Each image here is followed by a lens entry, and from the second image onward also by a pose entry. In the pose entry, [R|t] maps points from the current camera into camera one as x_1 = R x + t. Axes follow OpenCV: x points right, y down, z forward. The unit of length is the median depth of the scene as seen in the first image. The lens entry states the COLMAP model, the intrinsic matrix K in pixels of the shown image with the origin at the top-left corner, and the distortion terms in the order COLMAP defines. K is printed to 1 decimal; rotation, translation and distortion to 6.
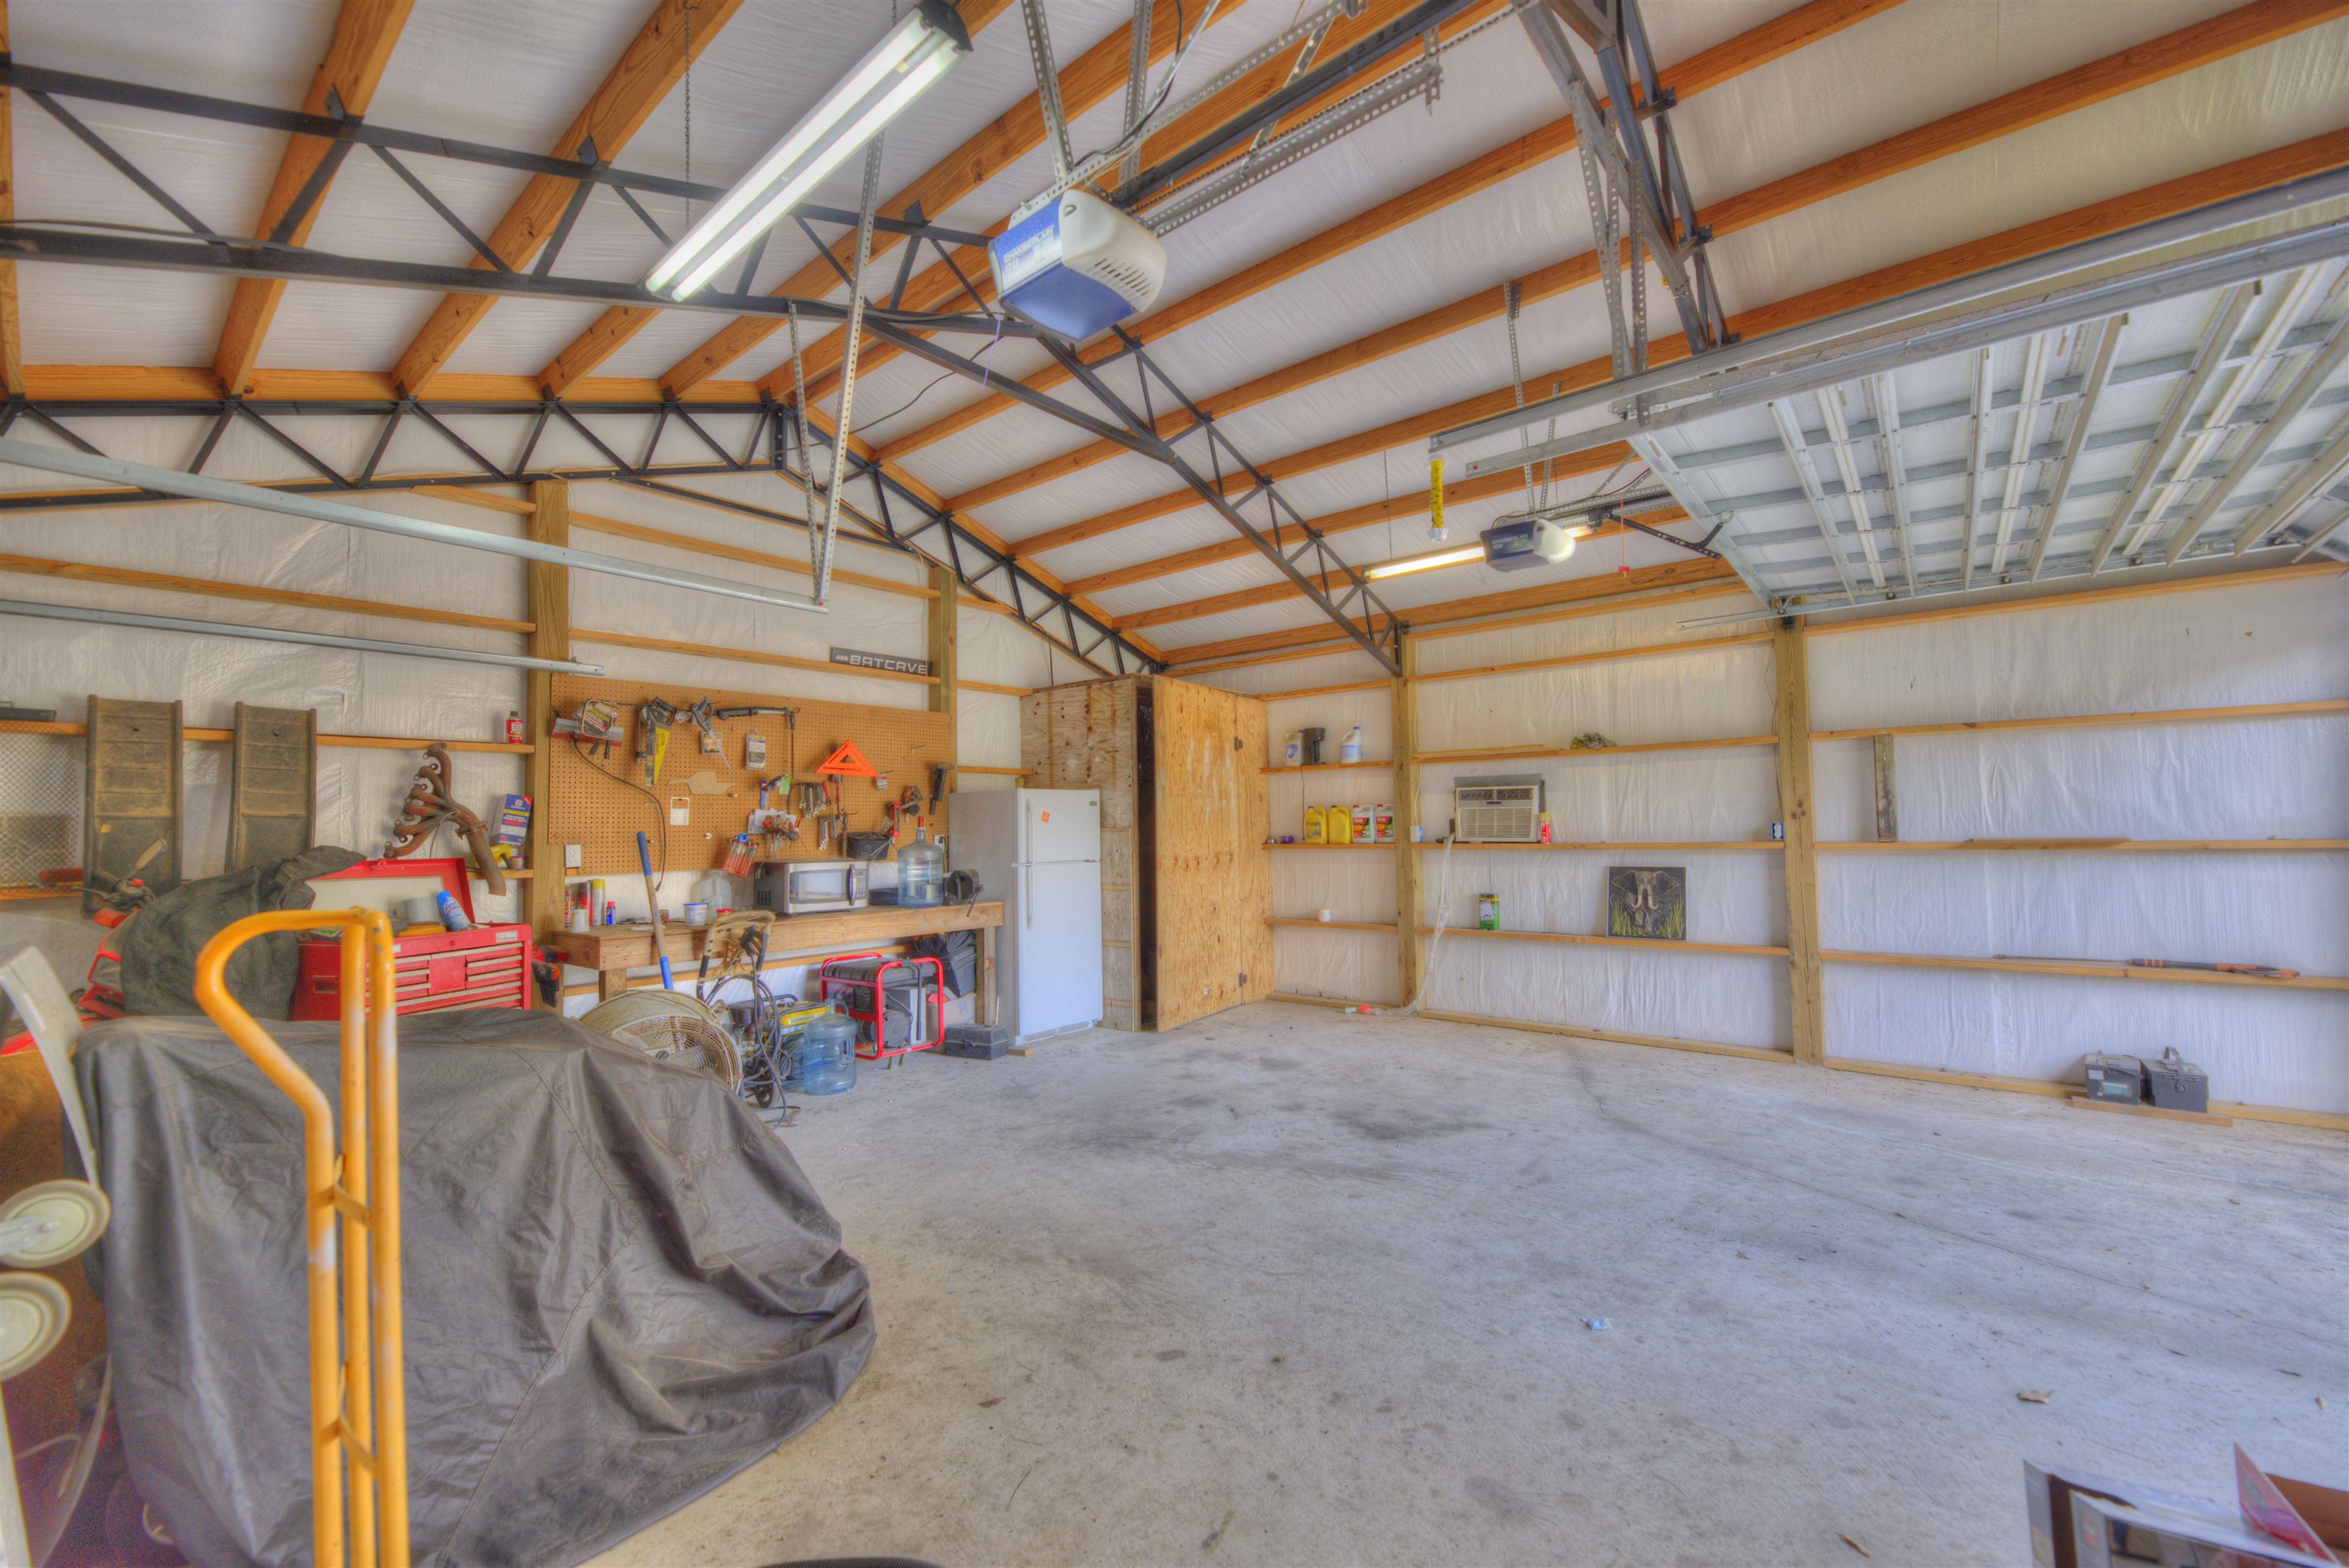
lens RADIAL K [[941.5, 0, 1186.0], [0, 941.5, 787.5], [0, 0, 1]] dist [-0.000075, -0.001396]
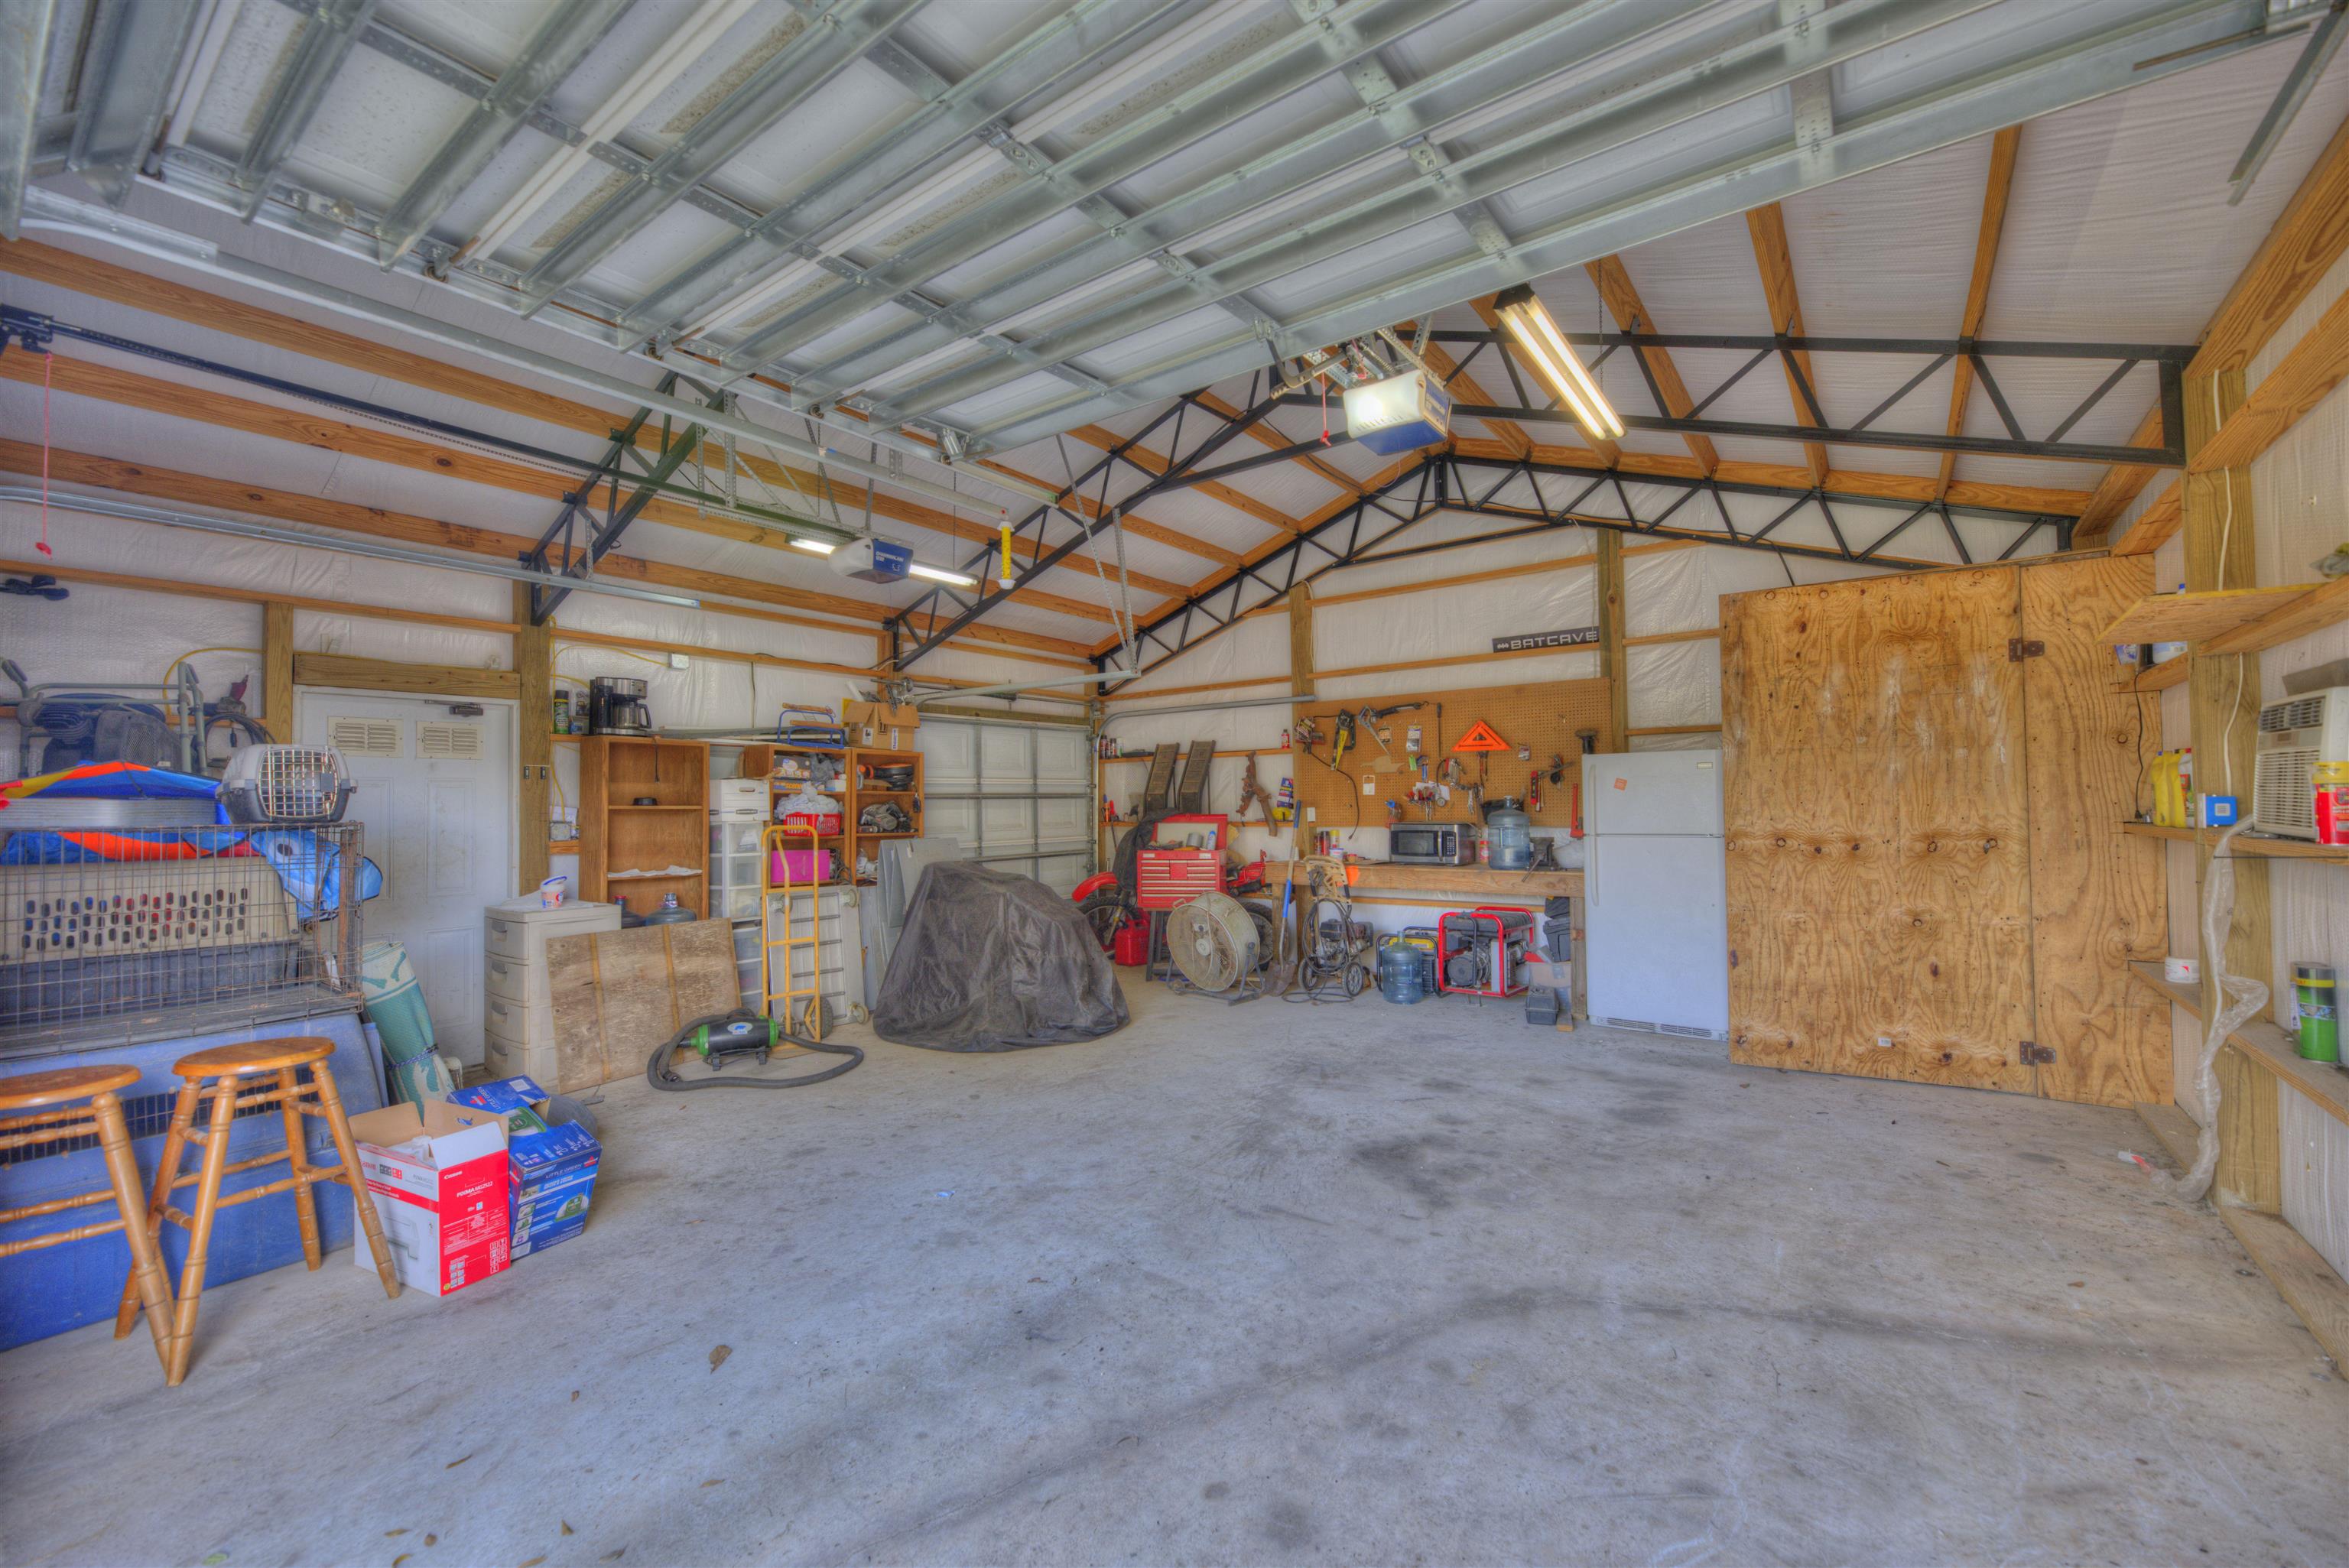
lens RADIAL K [[941.5, 0, 1189.8], [0, 941.5, 791.1], [0, 0, 1]] dist [-0.000075, -0.001396]
pose [[0.049464, -0.001556, -0.998775, 1.019742], [0.054912, 0.998491, 0.001164, 0.020057], [0.997265, -0.054902, 0.049475, 0.760876]]
